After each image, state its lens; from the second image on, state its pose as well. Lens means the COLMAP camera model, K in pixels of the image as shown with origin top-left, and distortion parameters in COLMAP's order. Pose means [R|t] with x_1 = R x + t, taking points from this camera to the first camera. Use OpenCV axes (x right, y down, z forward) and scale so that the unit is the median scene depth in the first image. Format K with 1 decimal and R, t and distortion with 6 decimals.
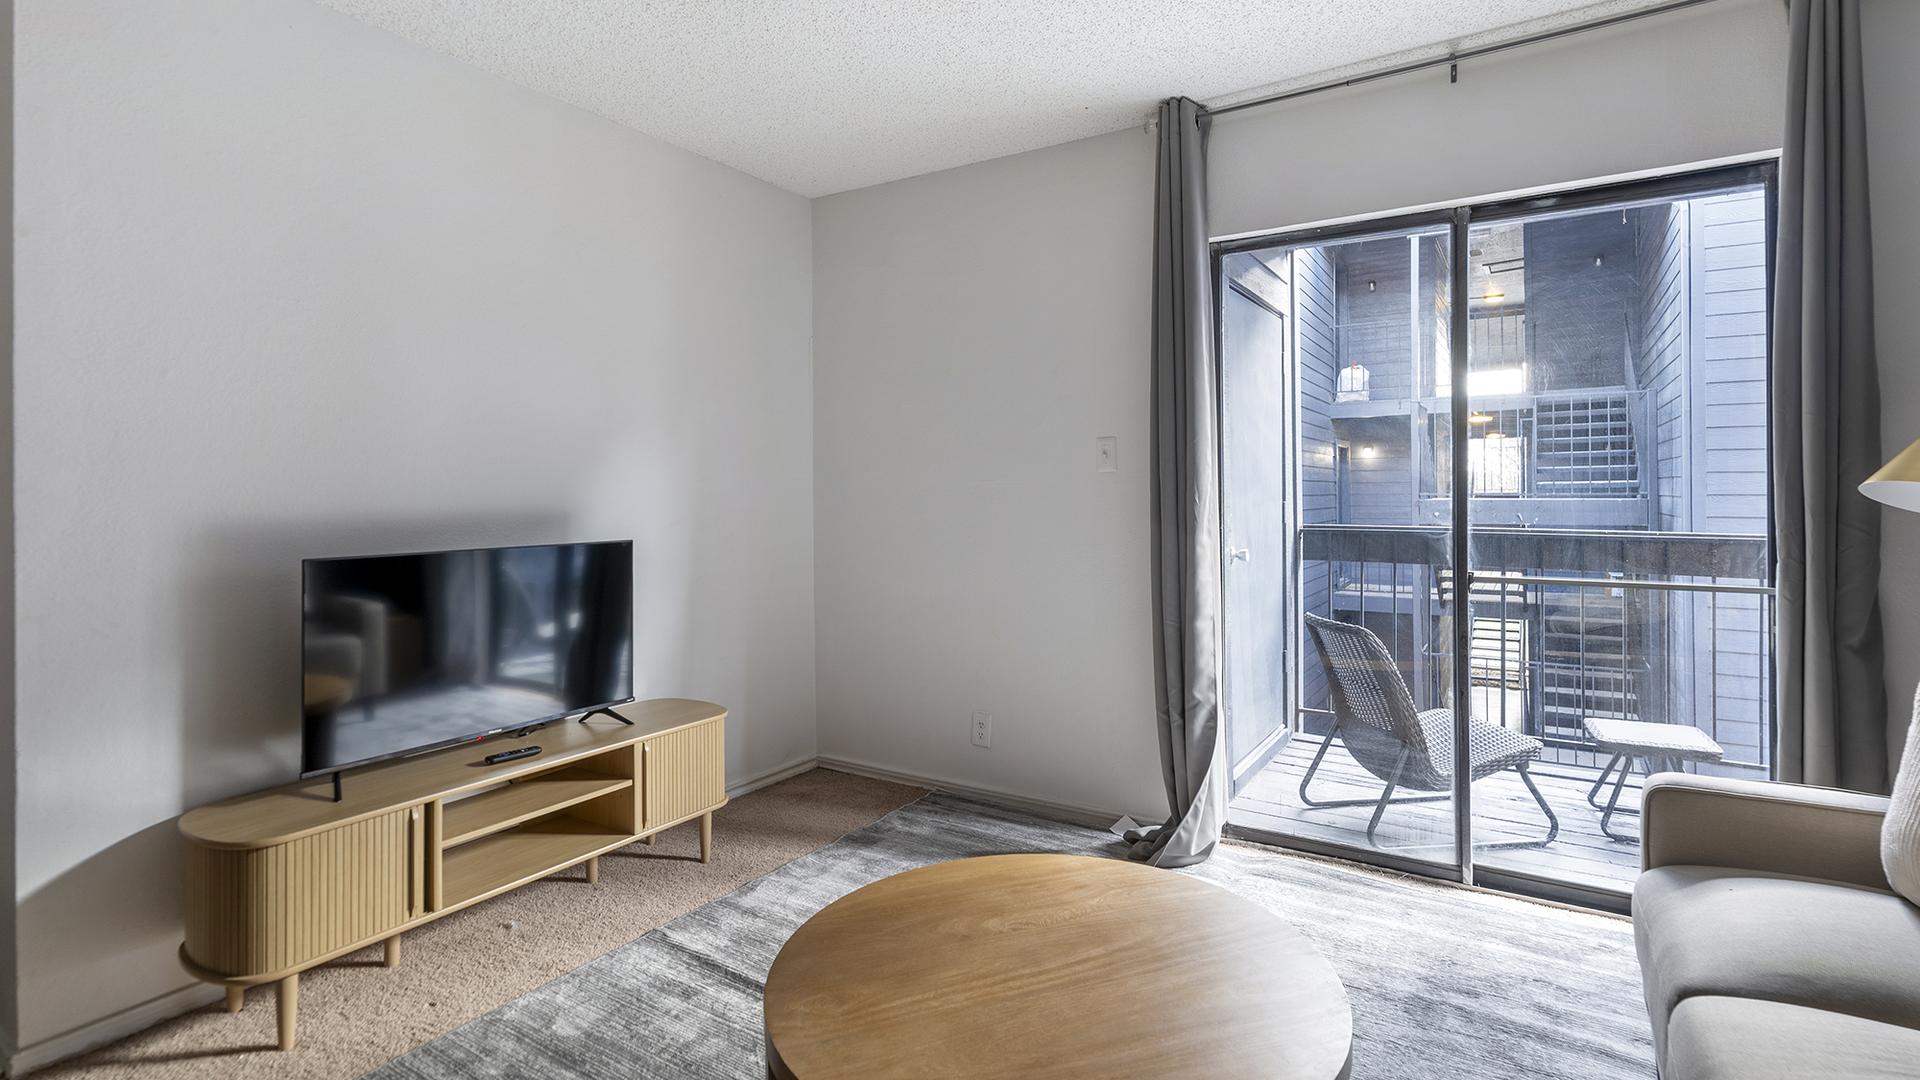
lens RADIAL K [[922.7, 0, 958.5], [0, 922.7, 487.8], [0, 0, 1]] dist [0.001719, -0.000351]
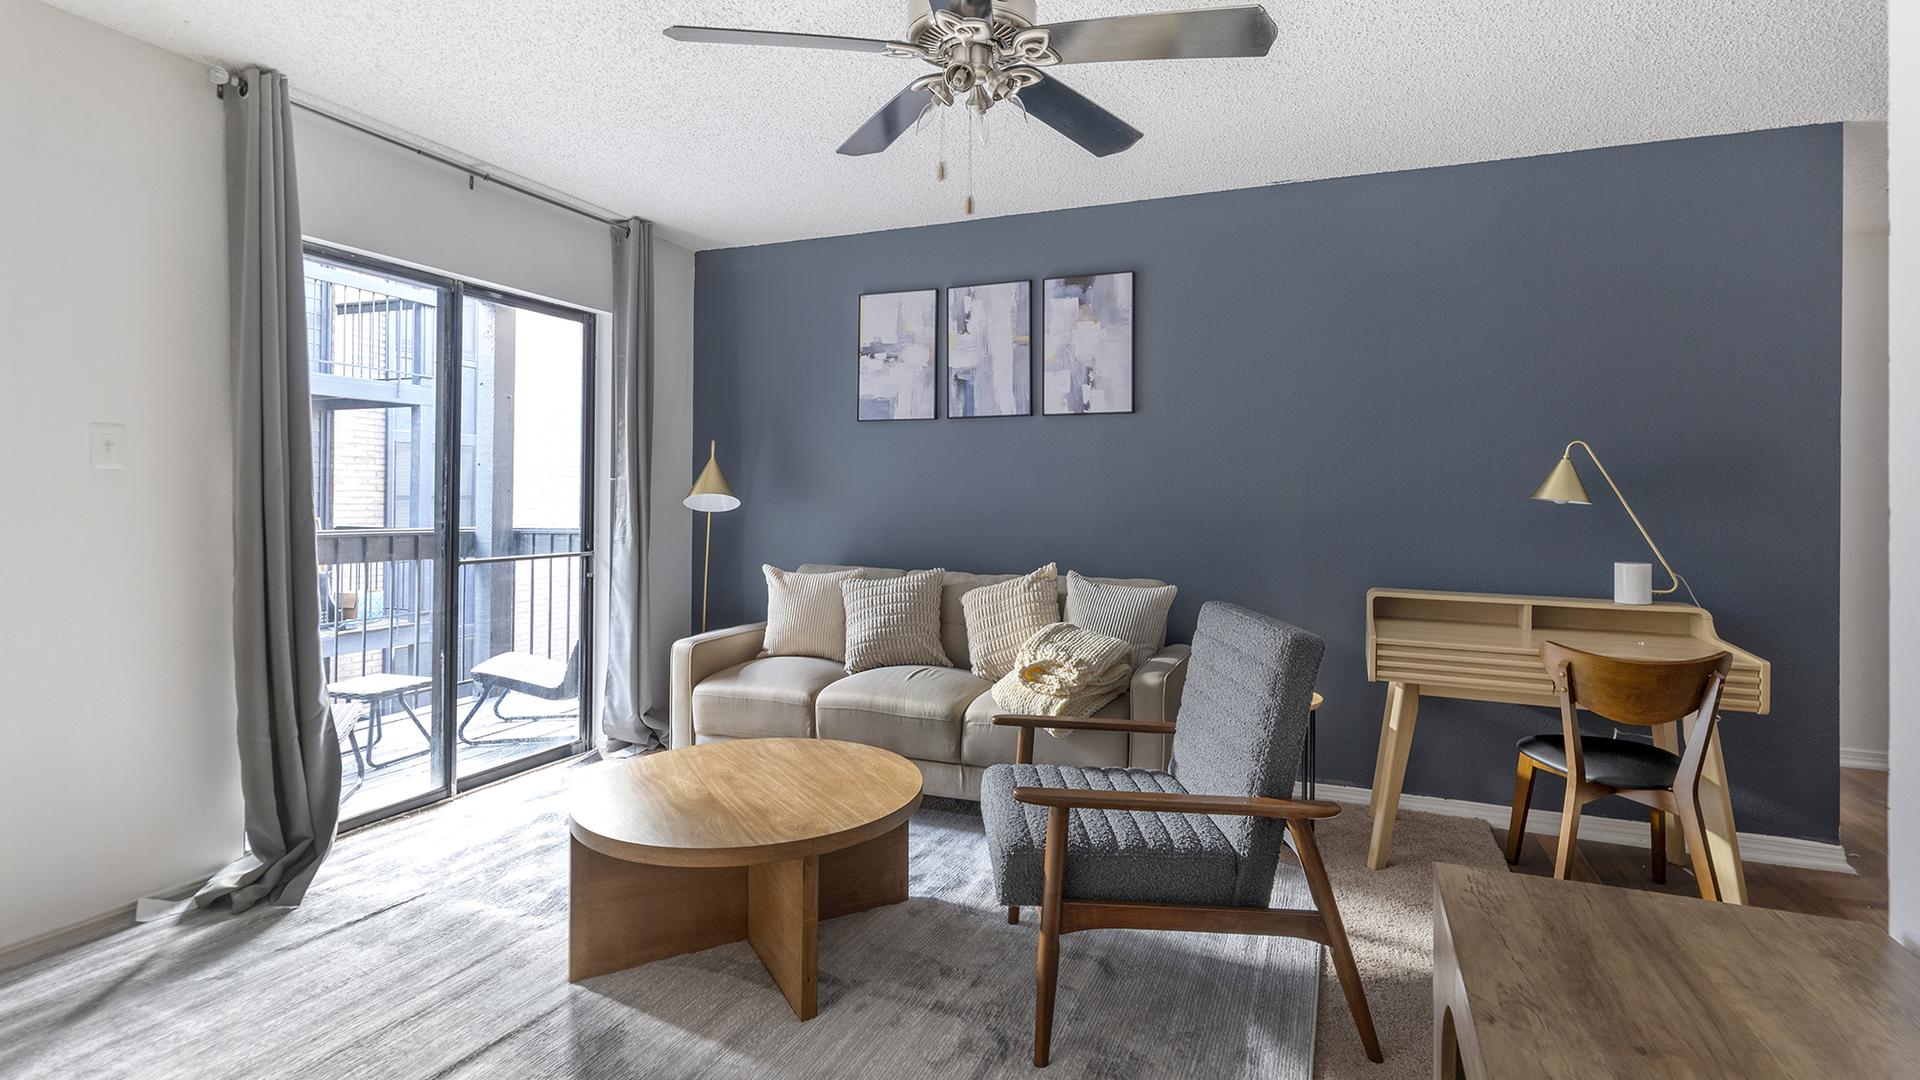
lens RADIAL K [[922.7, 0, 958.5], [0, 922.7, 487.8], [0, 0, 1]] dist [0.001719, -0.000351]
pose [[-0.174780, 0.014510, 0.984501, -0.828801], [-0.007210, 0.999846, -0.016016, 0.006779], [-0.984581, -0.009897, -0.174649, 0.500746]]
